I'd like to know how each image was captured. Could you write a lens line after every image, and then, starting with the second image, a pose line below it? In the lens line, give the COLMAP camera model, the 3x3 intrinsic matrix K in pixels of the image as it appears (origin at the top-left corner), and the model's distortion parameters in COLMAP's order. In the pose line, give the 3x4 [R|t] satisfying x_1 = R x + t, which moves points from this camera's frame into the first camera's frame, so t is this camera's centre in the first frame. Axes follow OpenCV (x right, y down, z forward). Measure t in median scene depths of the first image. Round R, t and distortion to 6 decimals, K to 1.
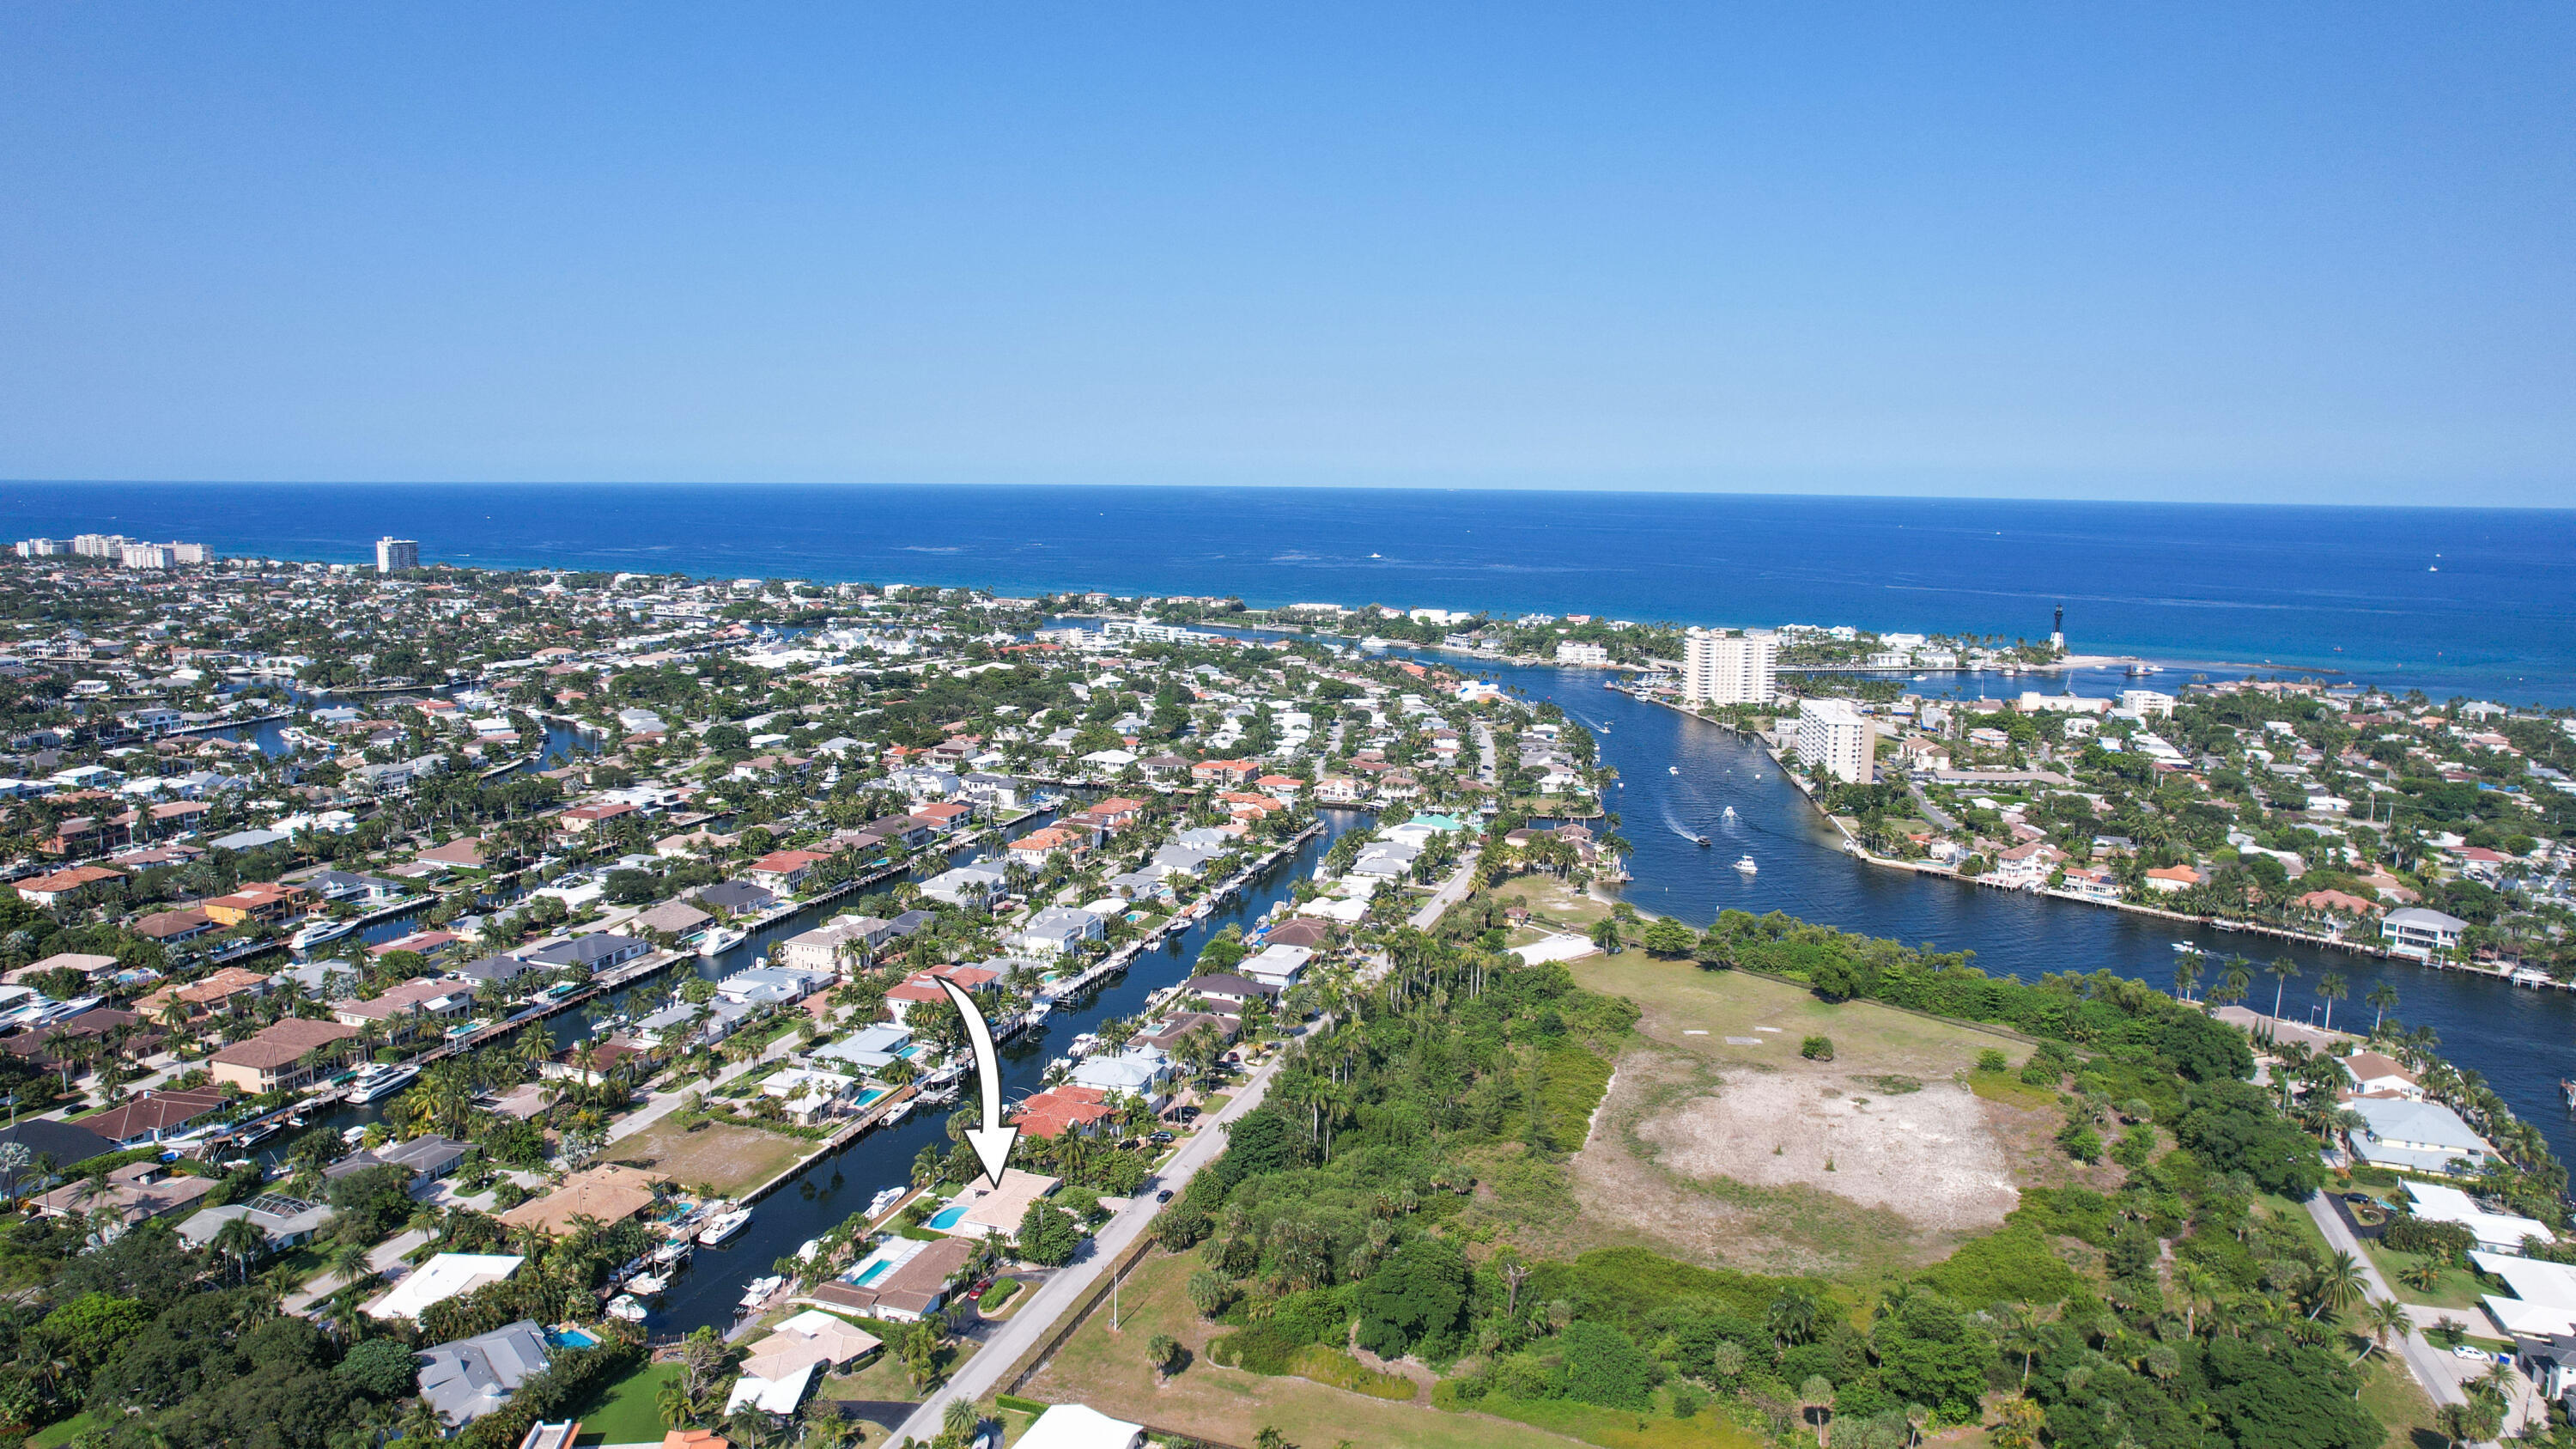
lens RADIAL K [[1653.6, 0, 1288.0], [0, 1653.6, 724.5], [0, 0, 1]] dist [-0.078117, 0.067437]
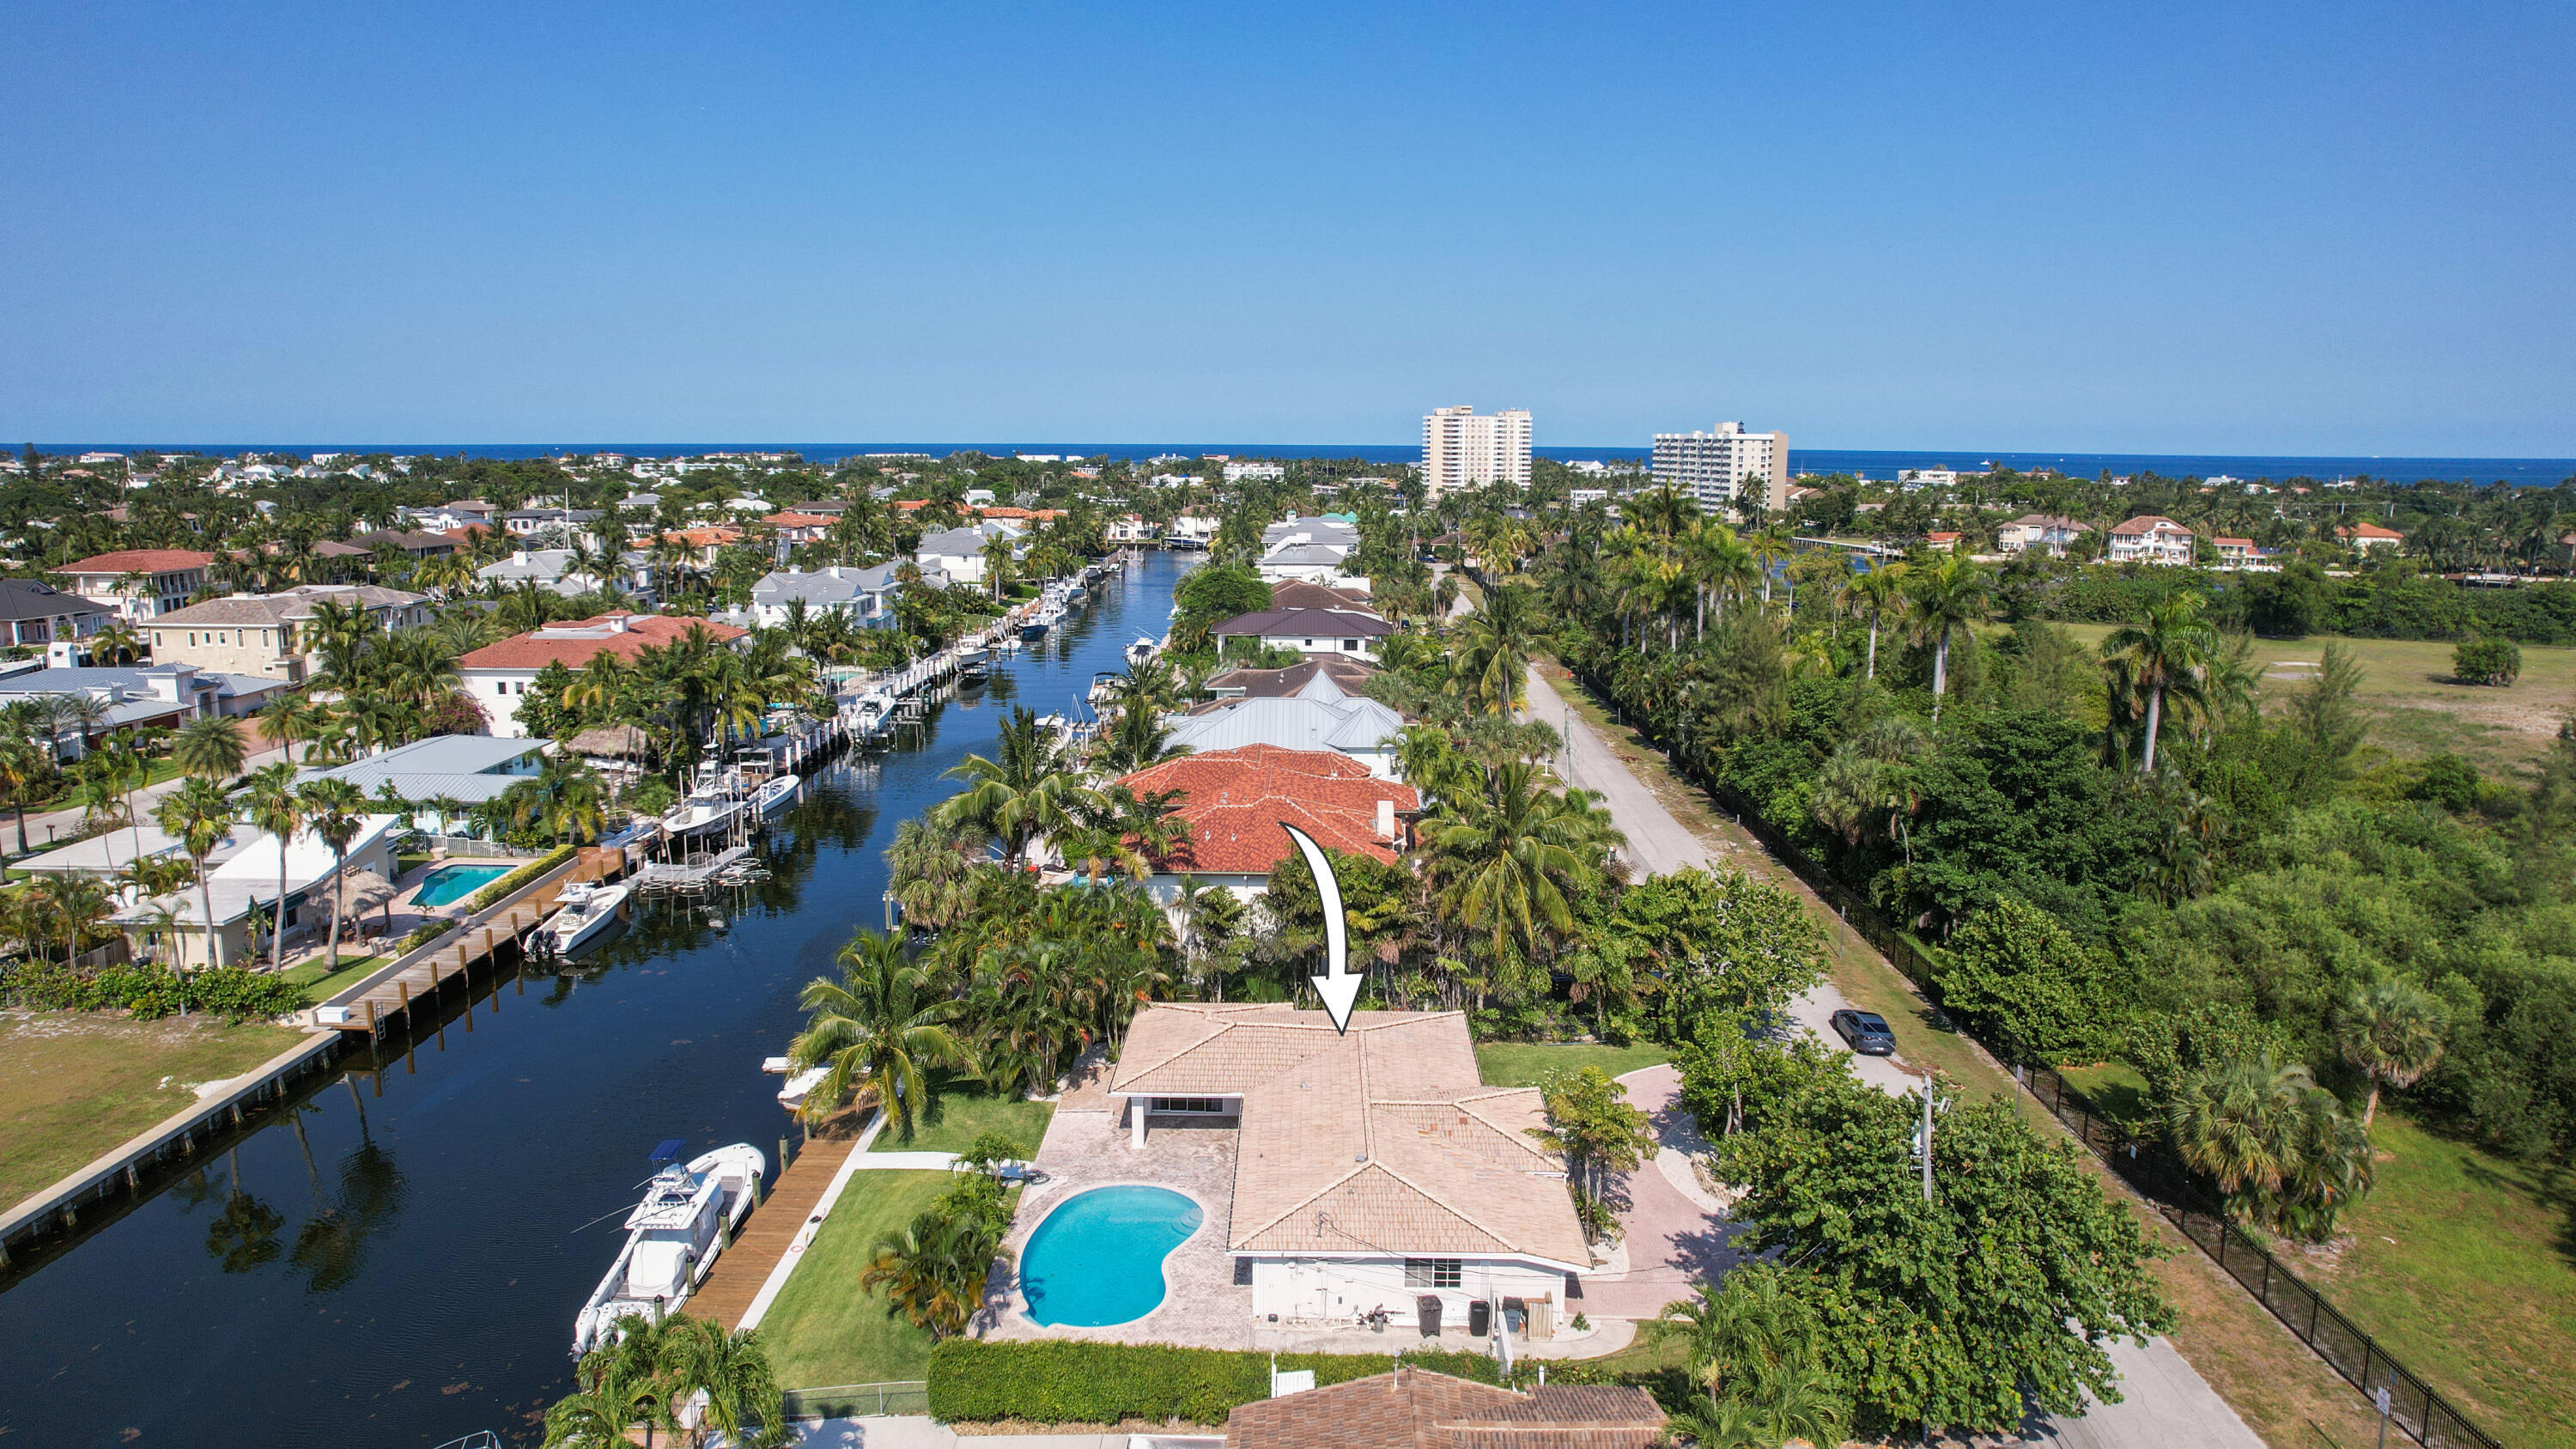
lens RADIAL K [[1653.6, 0, 1288.0], [0, 1653.6, 724.5], [0, 0, 1]] dist [-0.078117, 0.067437]
pose [[0.953695, -0.057775, 0.295176, -0.205437], [0.050914, 0.998225, 0.030884, 0.203375], [-0.296436, -0.014425, 0.954944, 0.703111]]
